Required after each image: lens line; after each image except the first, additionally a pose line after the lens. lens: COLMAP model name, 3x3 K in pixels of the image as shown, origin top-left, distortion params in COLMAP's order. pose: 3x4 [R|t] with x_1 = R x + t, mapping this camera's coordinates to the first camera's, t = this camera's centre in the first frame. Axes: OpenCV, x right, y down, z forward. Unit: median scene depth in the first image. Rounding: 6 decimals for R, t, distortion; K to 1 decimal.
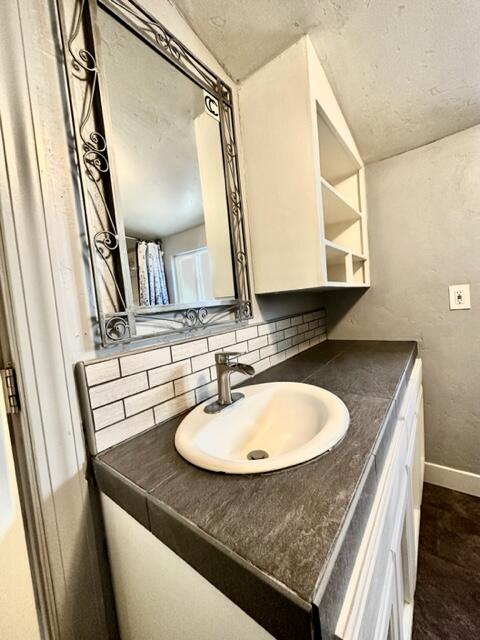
lens RADIAL K [[258.5, 0, 237.6], [0, 258.5, 319.6], [0, 0, 1]] dist [-0.005512, 0.002120]
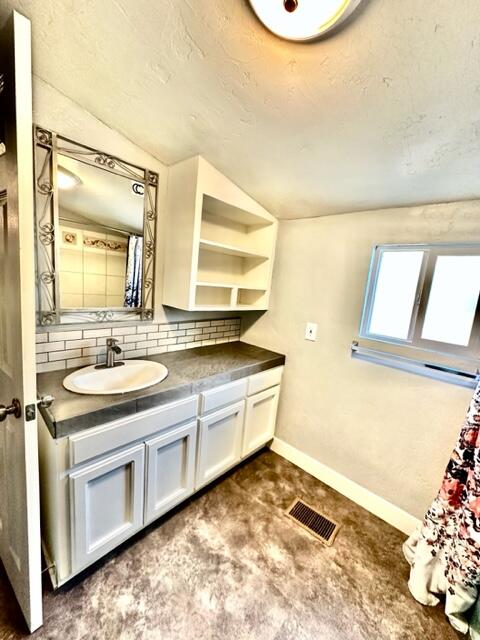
lens RADIAL K [[255.1, 0, 239.1], [0, 255.1, 318.7], [0, 0, 1]] dist [-0.000912, 0.000524]
pose [[0.978337, 0.195154, -0.069074, 0.704700], [-0.188660, 0.977853, 0.090615, -0.264215], [0.085228, -0.075621, 0.993488, -0.537861]]
